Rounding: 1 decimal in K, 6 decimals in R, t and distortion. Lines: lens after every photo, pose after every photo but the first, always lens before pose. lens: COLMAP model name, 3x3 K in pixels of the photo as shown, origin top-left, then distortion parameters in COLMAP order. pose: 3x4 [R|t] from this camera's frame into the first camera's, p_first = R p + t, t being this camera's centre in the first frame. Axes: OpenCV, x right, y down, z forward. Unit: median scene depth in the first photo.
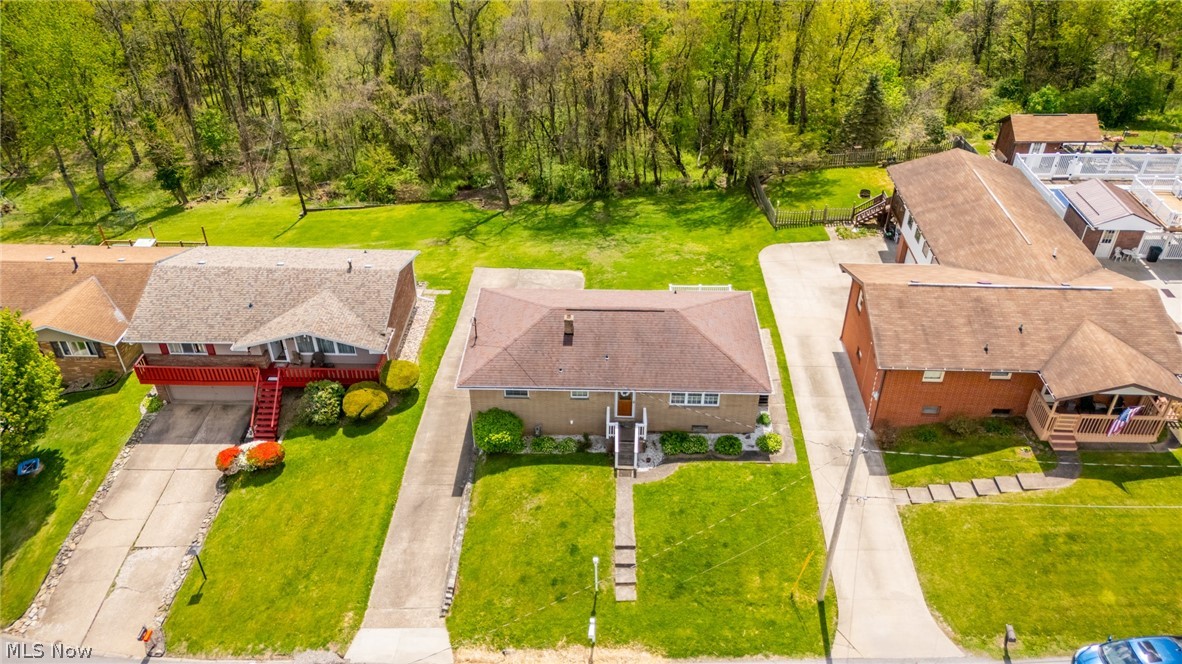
lens RADIAL K [[868.7, 0, 594.5], [0, 868.7, 326.6], [0, 0, 1]] dist [0.082958, -0.094625]
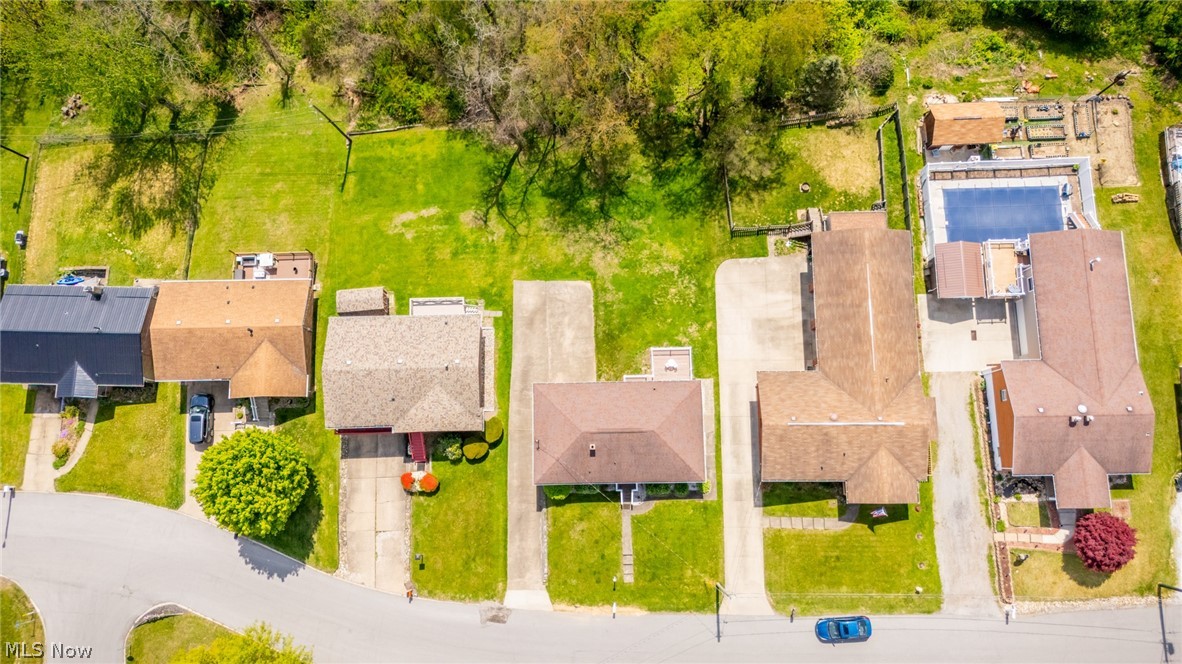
lens RADIAL K [[868.7, 0, 594.5], [0, 868.7, 326.6], [0, 0, 1]] dist [0.082958, -0.094625]
pose [[0.998691, -0.050275, -0.009406, 0.002628], [0.042024, 0.701724, 0.711208, -1.347898], [-0.029156, -0.710673, 0.702918, -0.054678]]
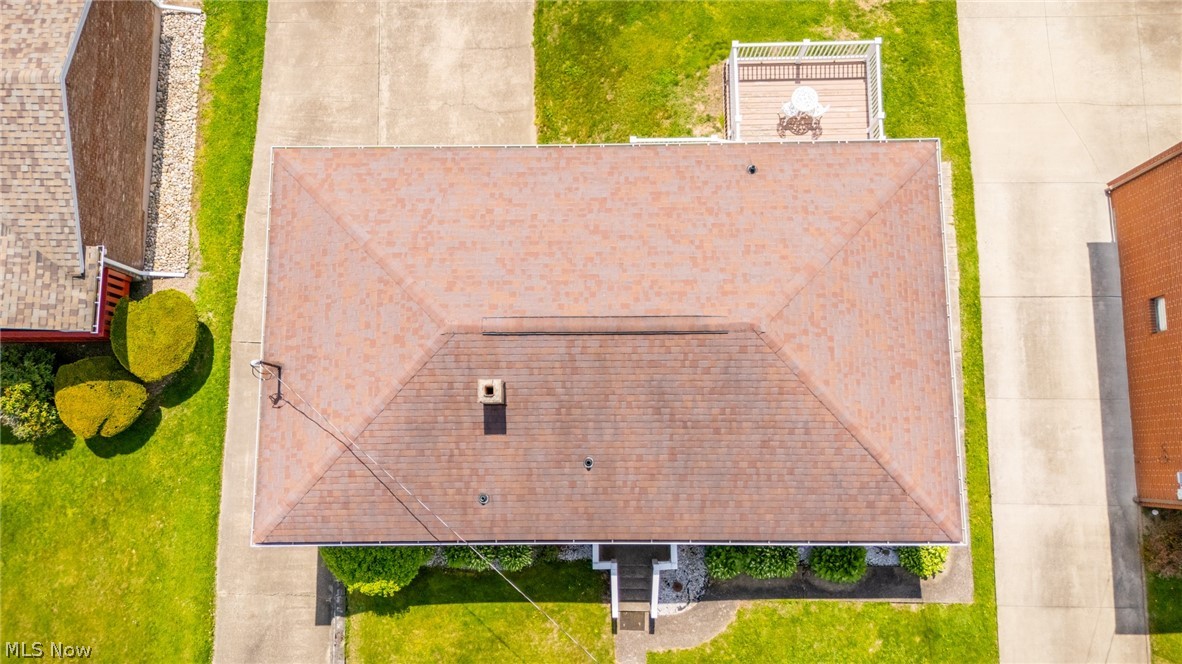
lens RADIAL K [[876.7, 0, 594.3], [0, 876.7, 334.6], [0, 0, 1]] dist [0.028150, -0.003677]
pose [[0.999287, -0.035360, -0.013228, 0.023604], [0.033866, 0.684725, 0.728014, -0.301997], [-0.016685, -0.727943, 0.685435, 0.702770]]
